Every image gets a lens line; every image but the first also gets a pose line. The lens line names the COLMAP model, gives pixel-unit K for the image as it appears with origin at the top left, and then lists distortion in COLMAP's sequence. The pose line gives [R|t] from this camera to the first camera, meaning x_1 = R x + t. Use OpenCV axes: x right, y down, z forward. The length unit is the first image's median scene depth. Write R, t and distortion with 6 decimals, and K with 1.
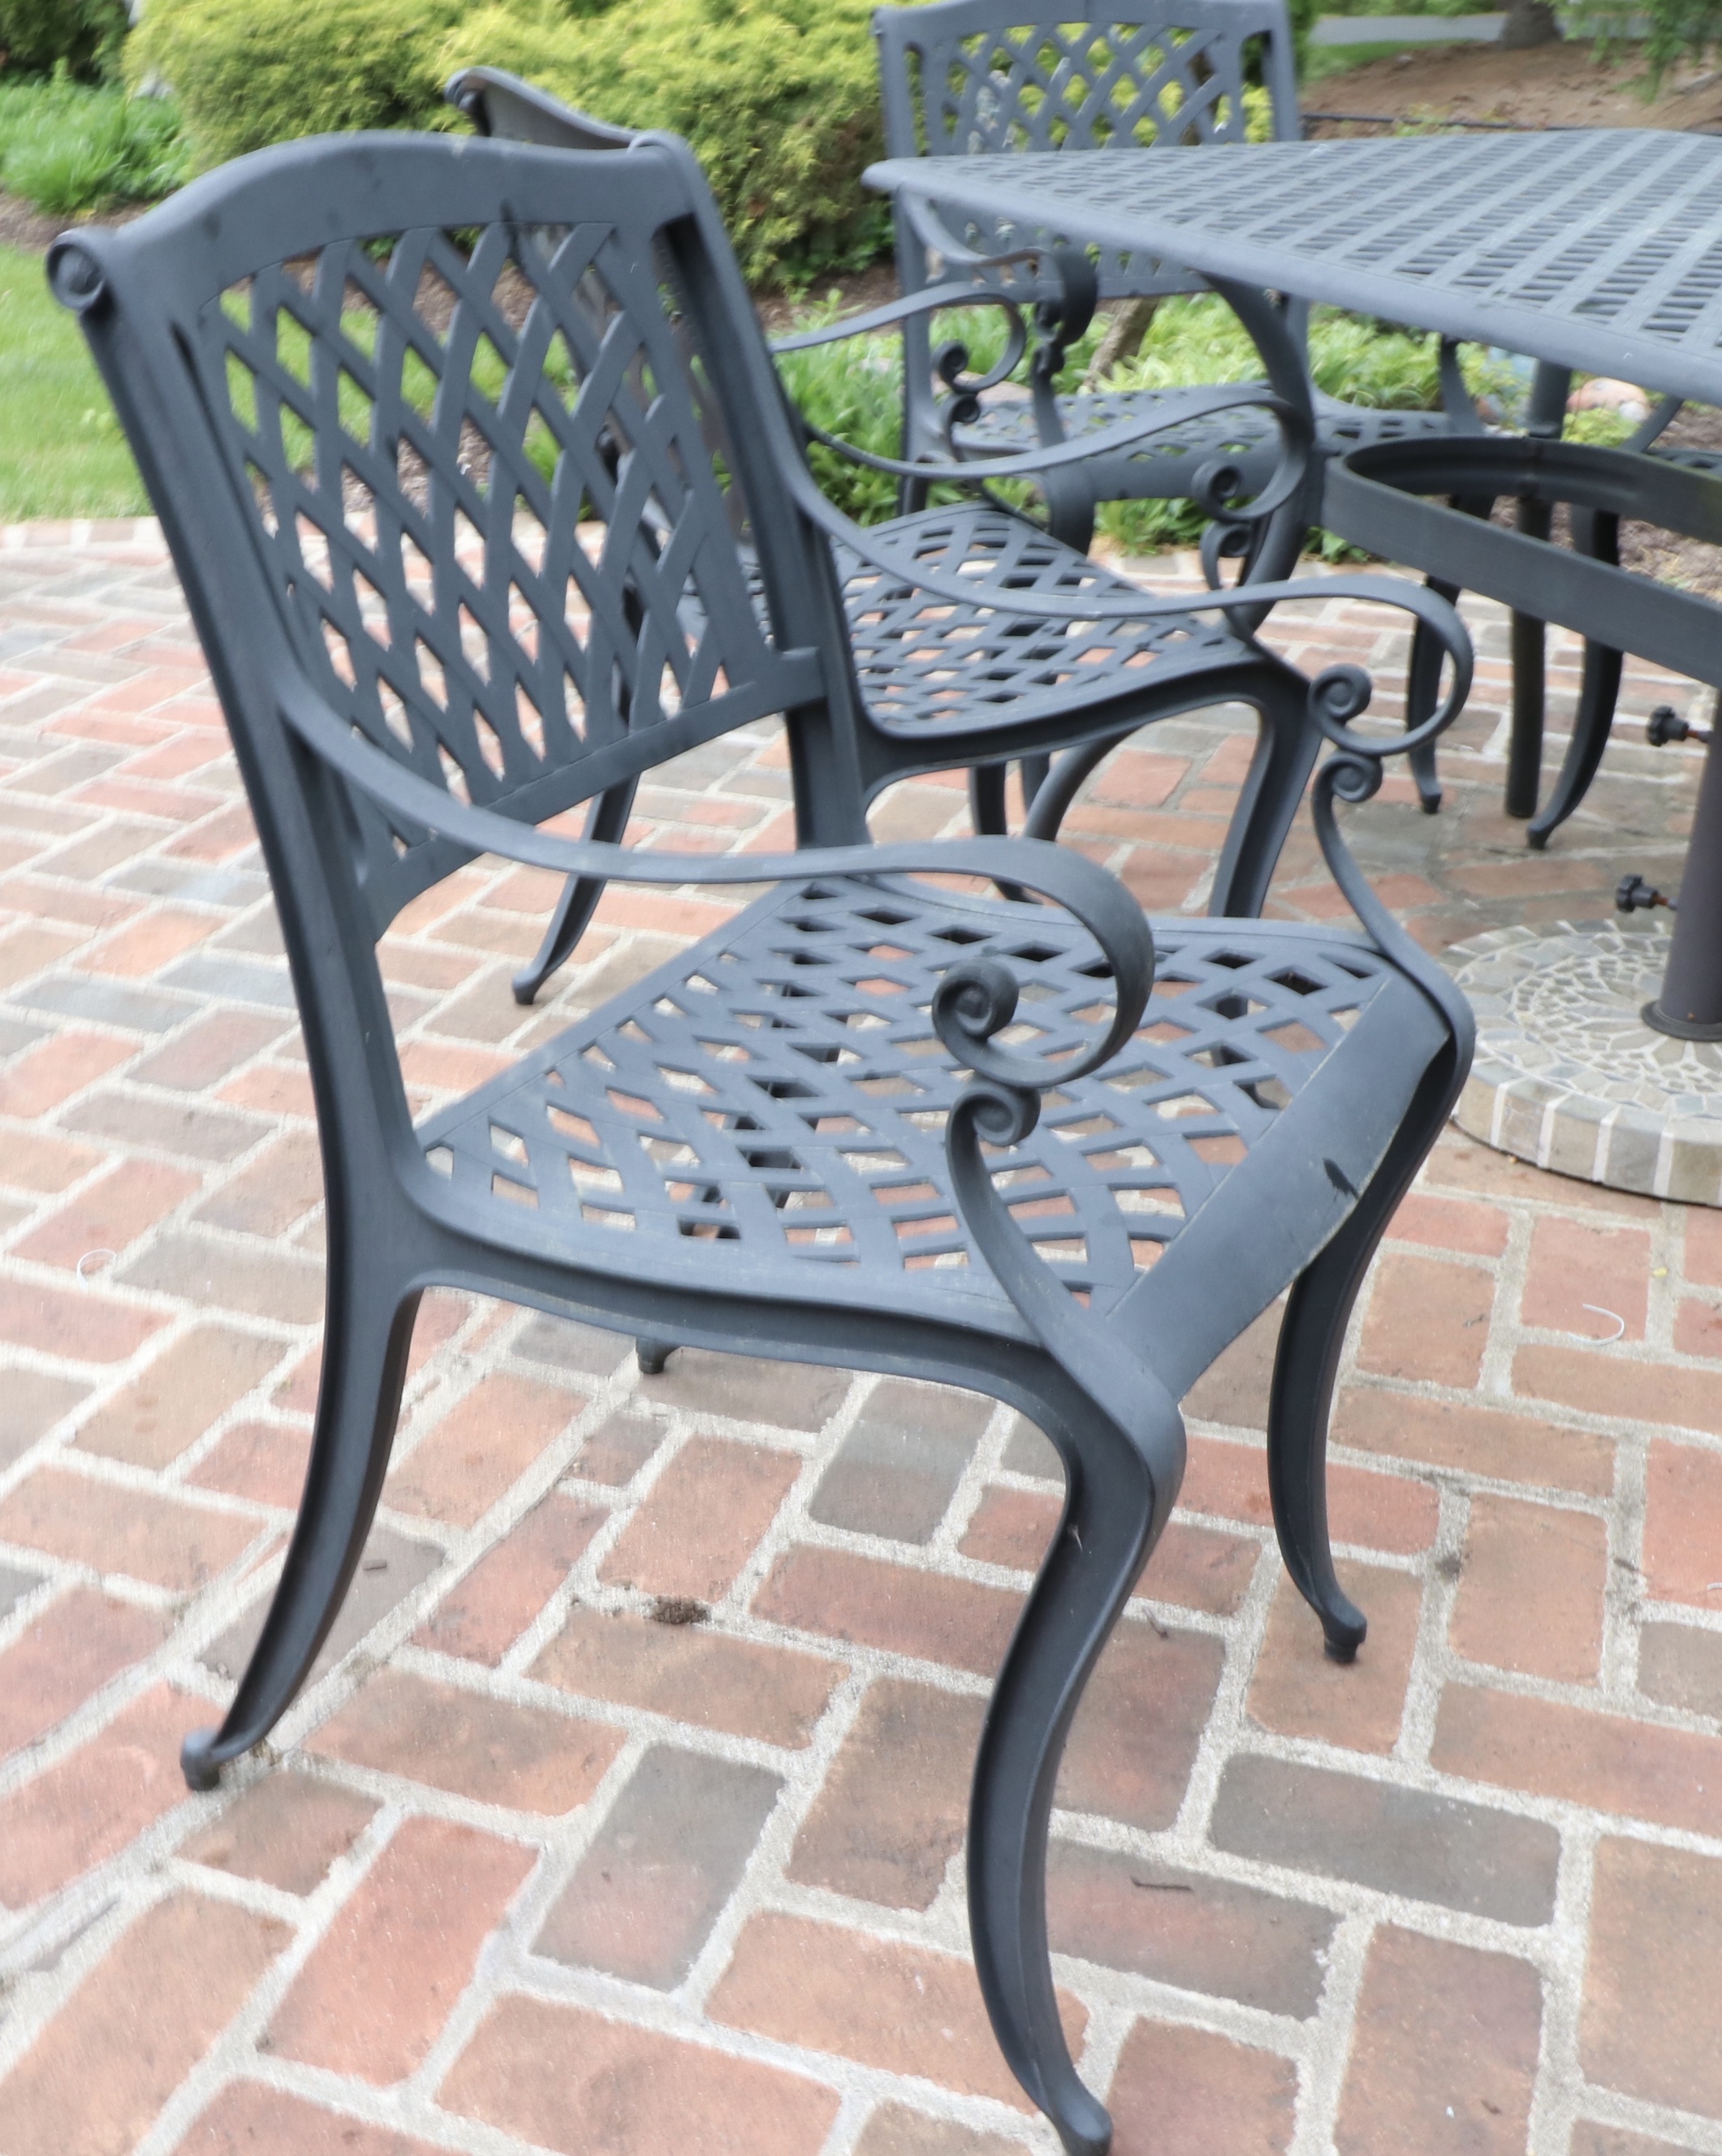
lens RADIAL K [[2646.3, 0, 626.2], [0, 2646.3, 1039.8], [0, 0, 1]] dist [0.011002, 0.020123]
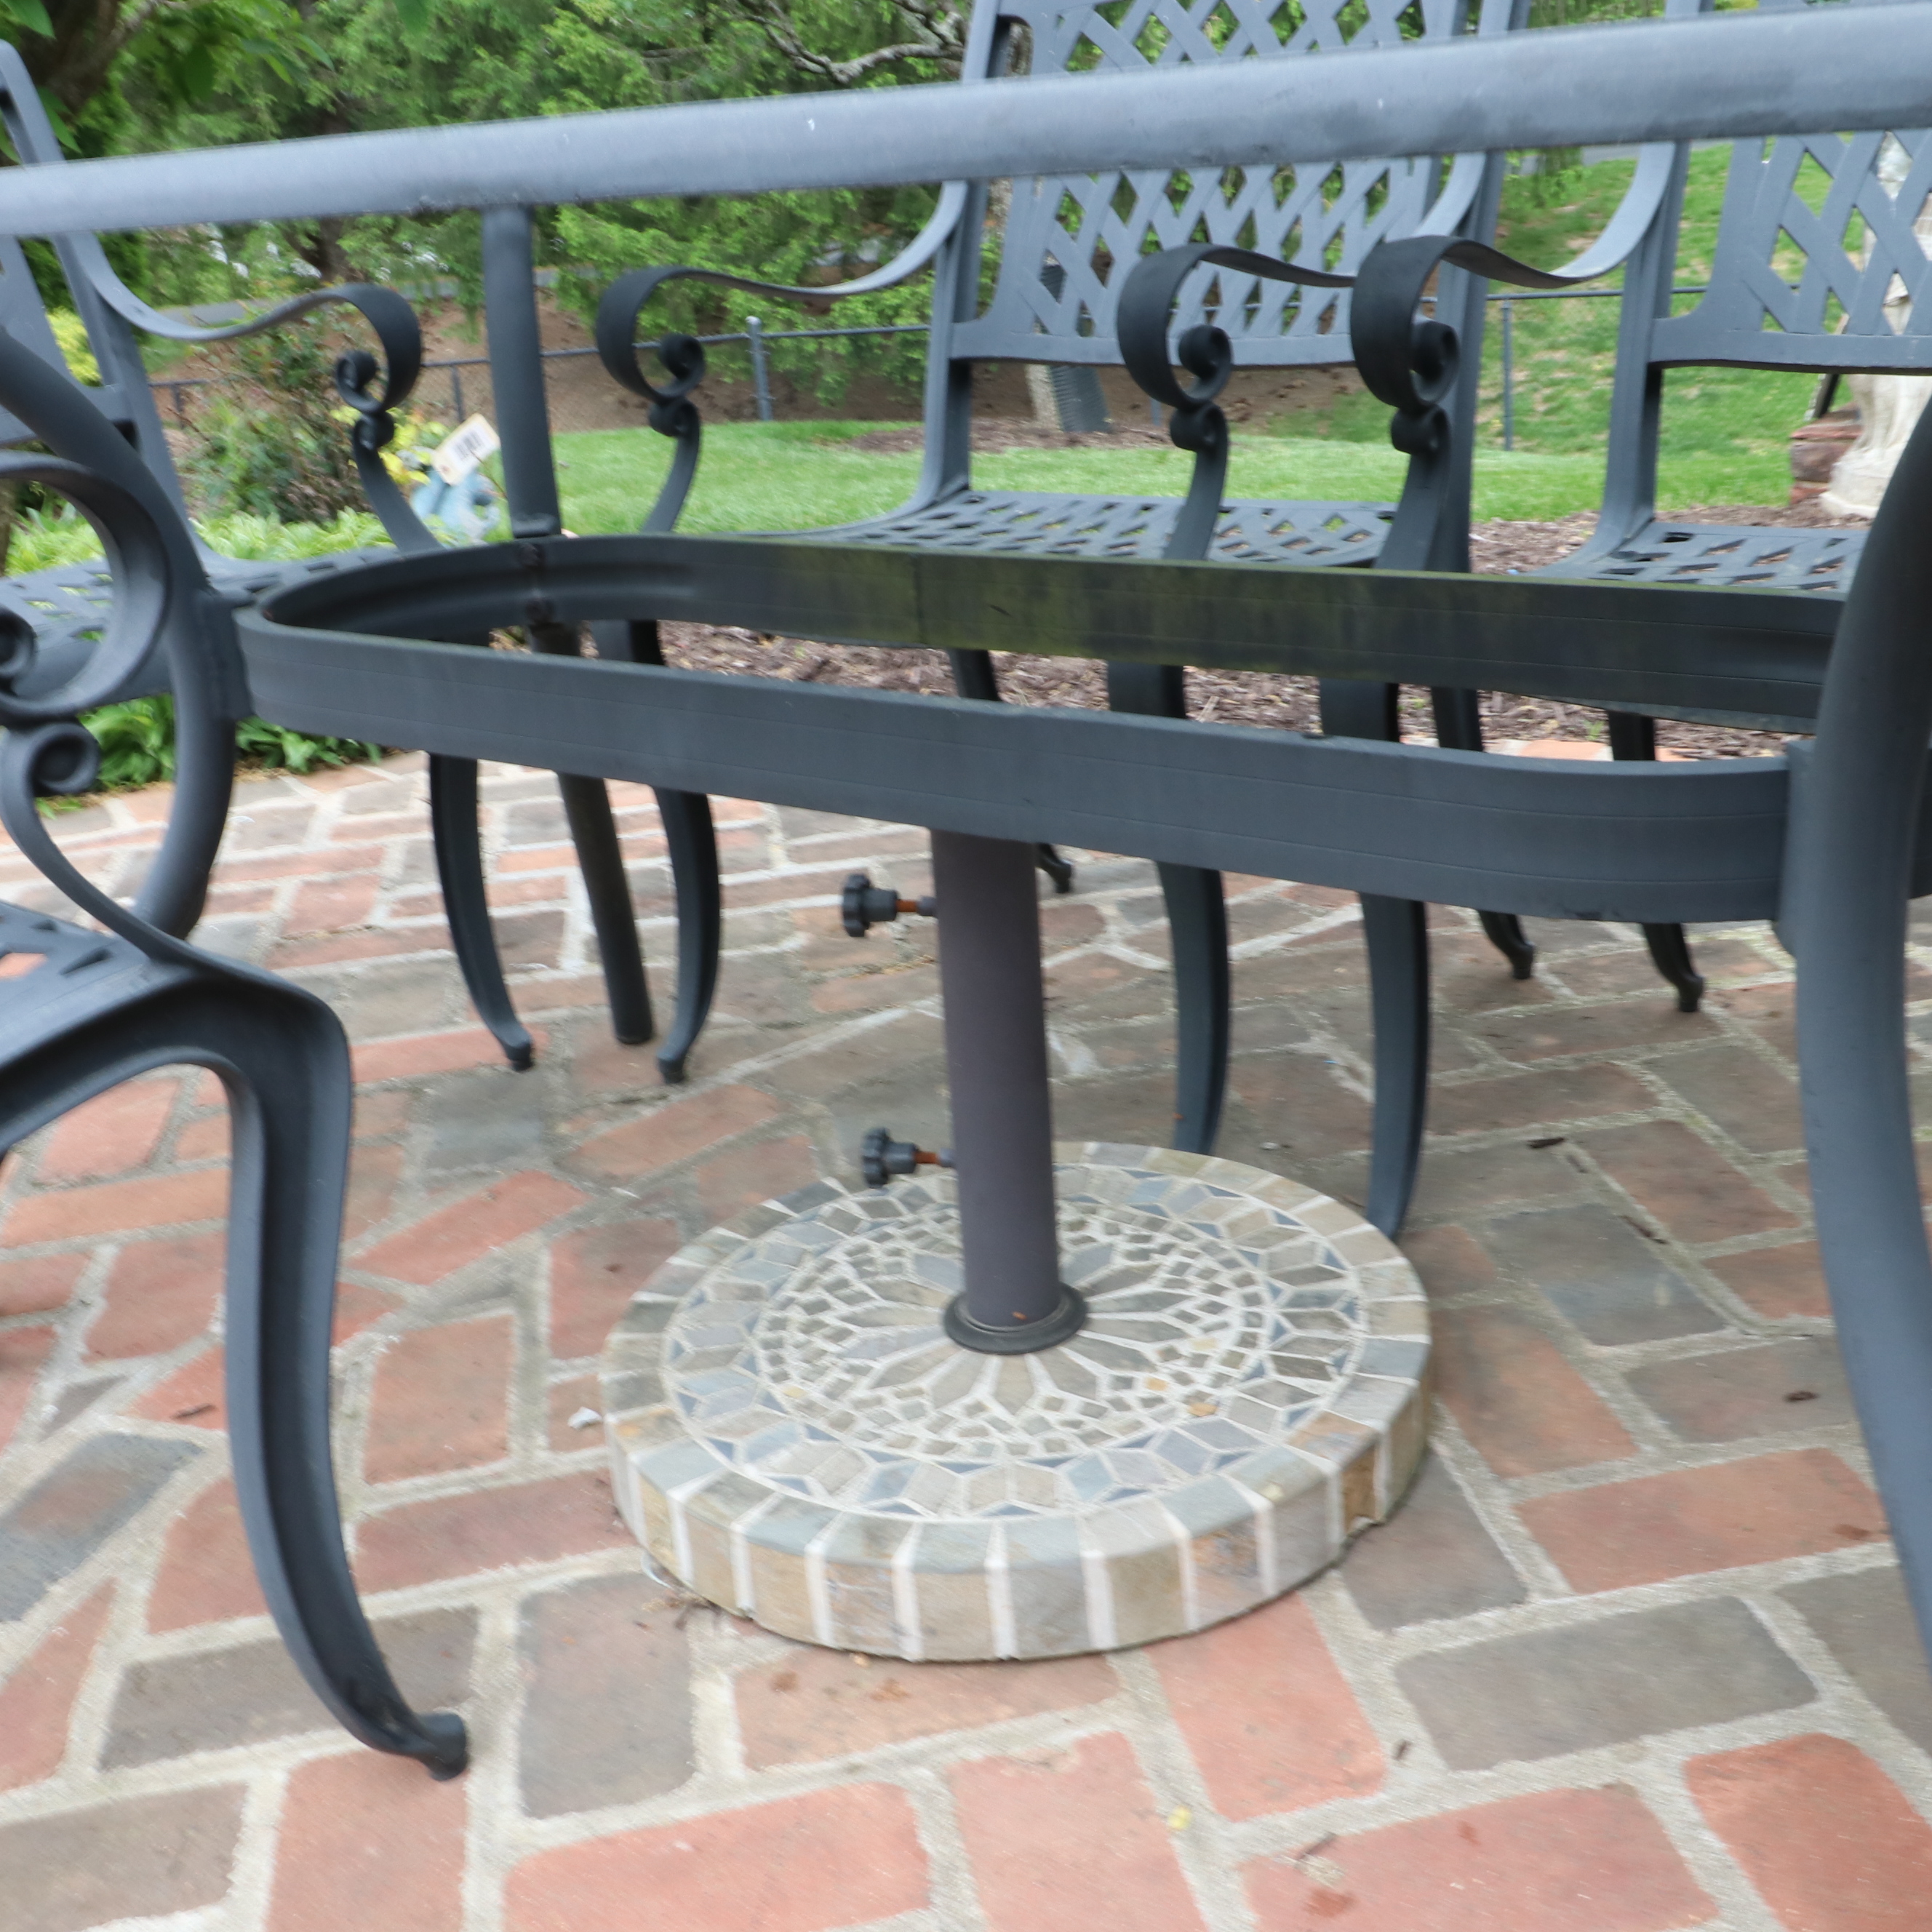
lens RADIAL K [[2302.8, 0, 1008.0], [0, 2302.8, 918.6], [0, 0, 1]] dist [0.018525, -0.017438]
pose [[0.833023, -0.236328, 0.500222, 0.133689], [0.291569, 0.955948, -0.033917, -0.082052], [-0.470171, 0.174103, 0.865233, 0.478122]]
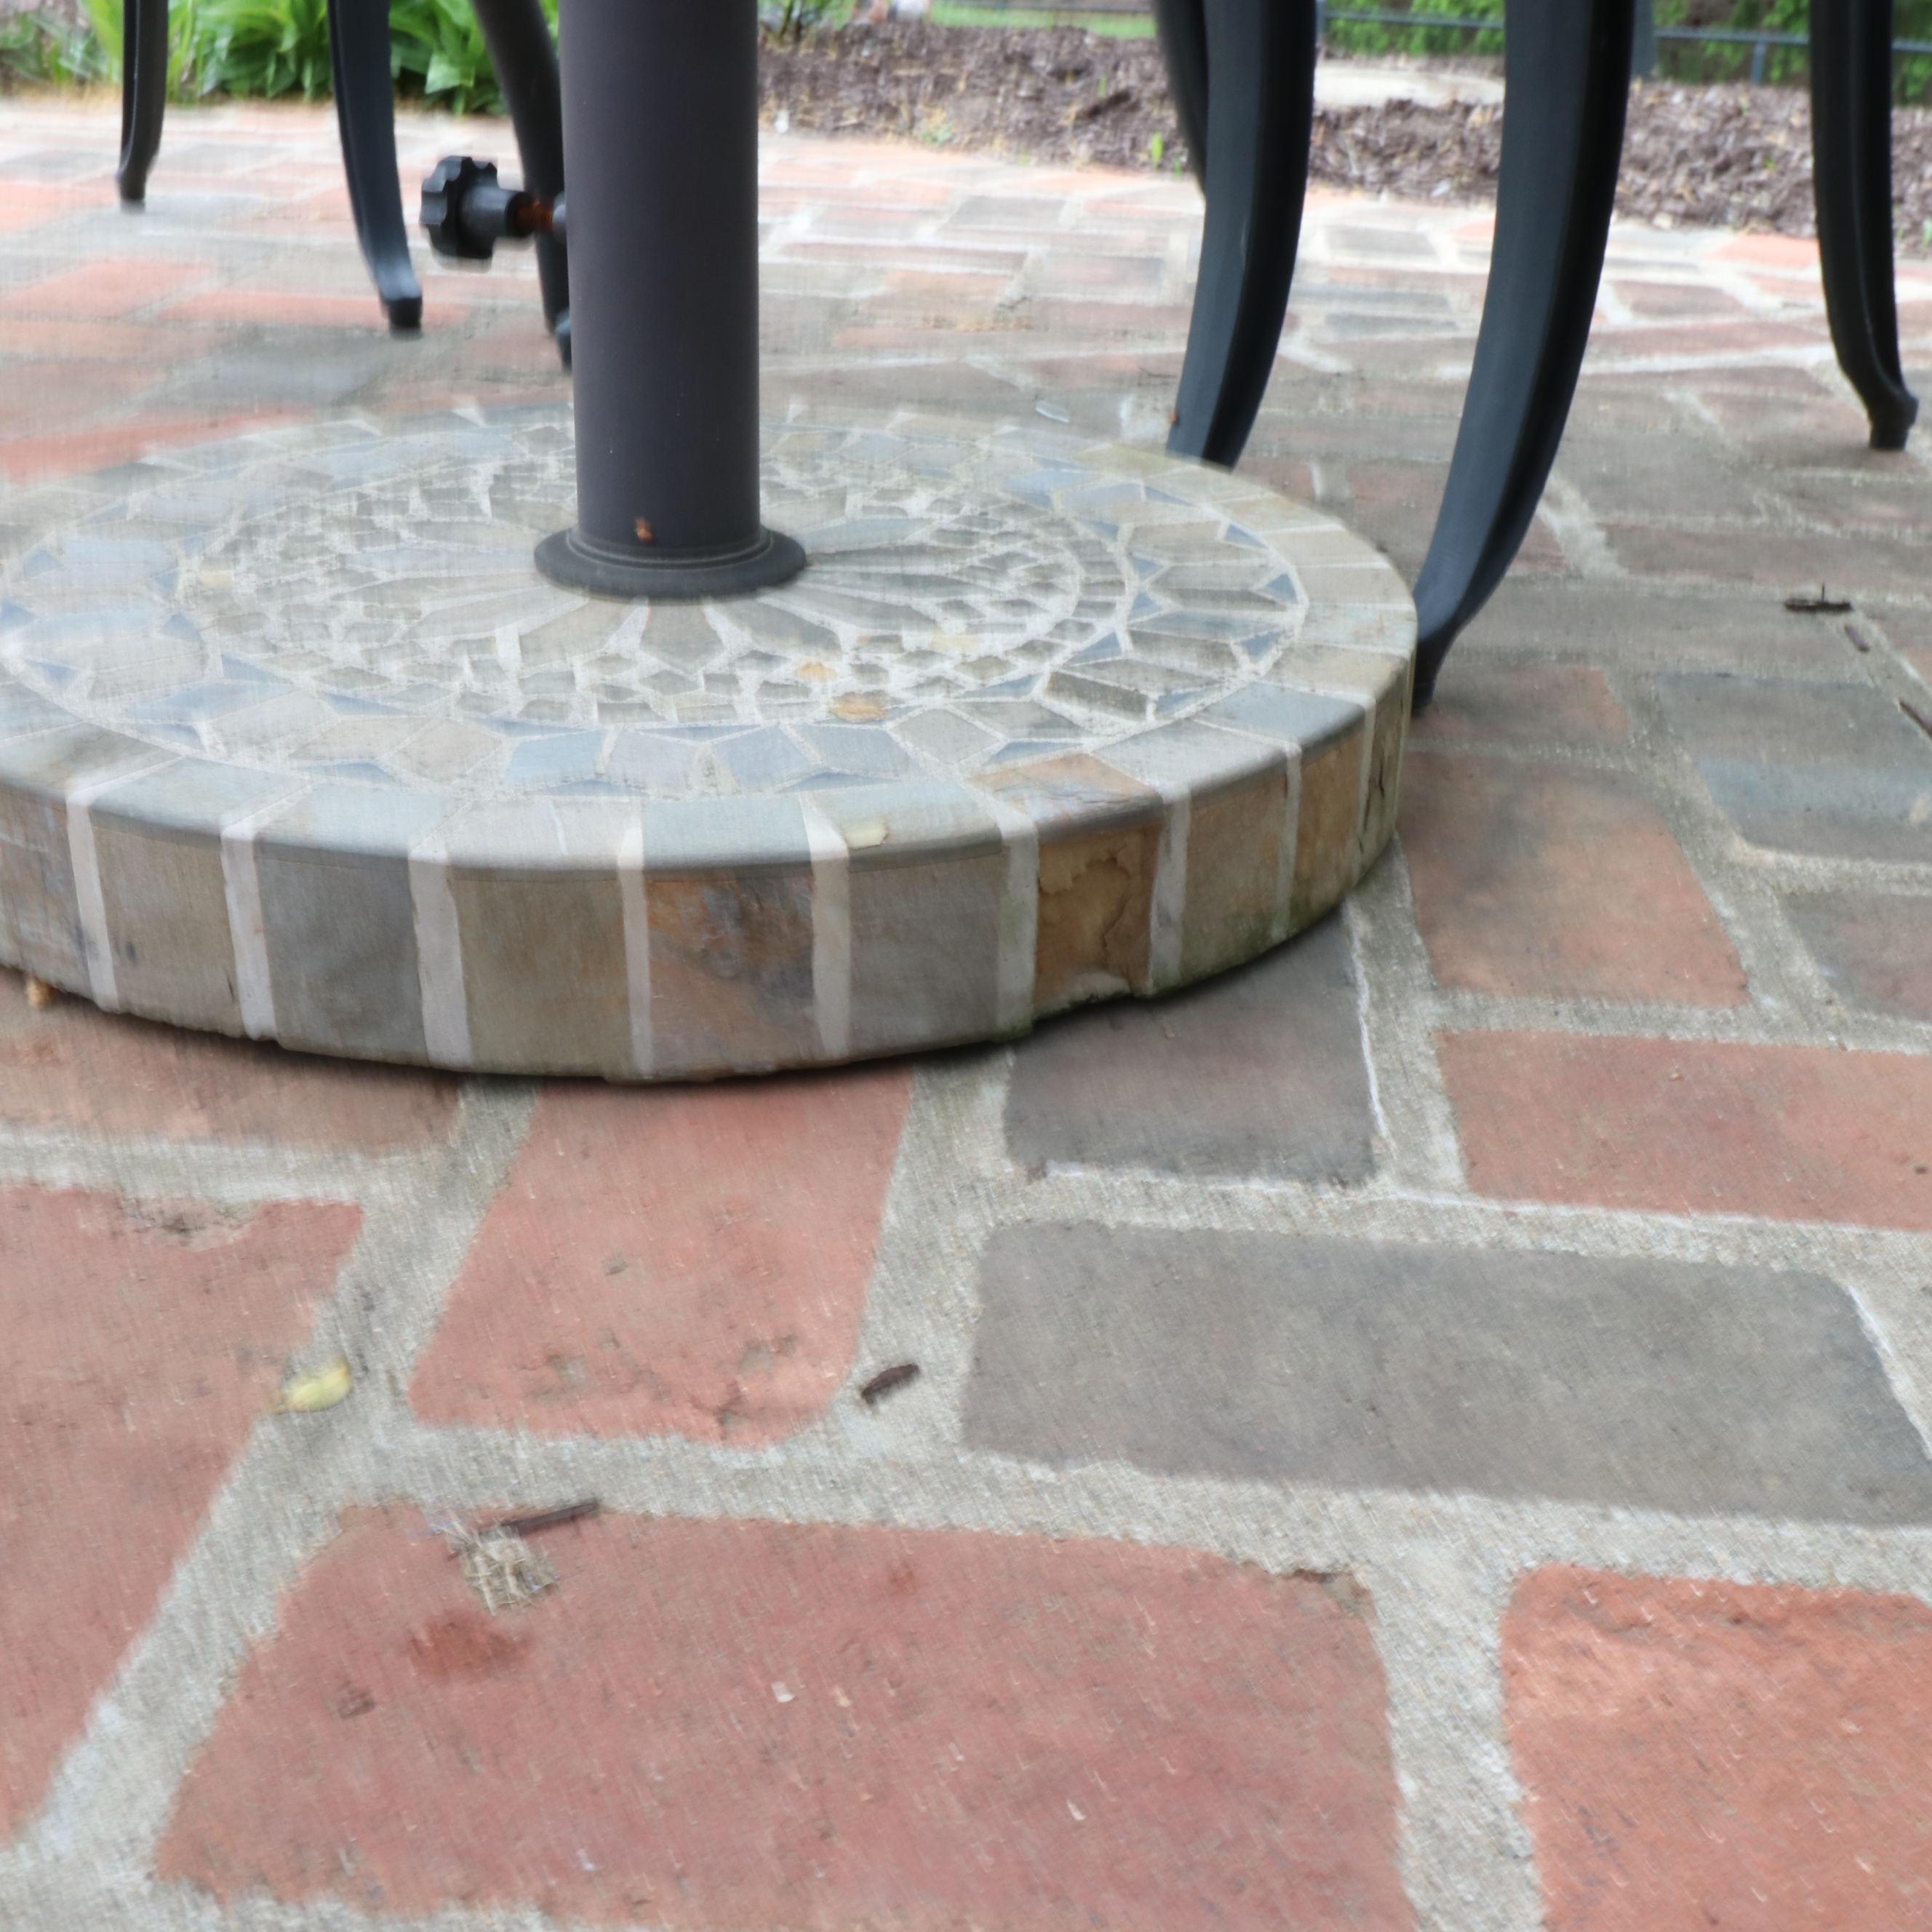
lens RADIAL K [[2267.1, 0, 988.6], [0, 2267.1, 966.1], [0, 0, 1]] dist [0.008516, 0.016774]
pose [[0.951051, -0.102153, 0.291662, 0.341888], [0.094386, 0.994707, 0.040617, 0.039673], [-0.294268, -0.011100, 0.955659, 0.678450]]
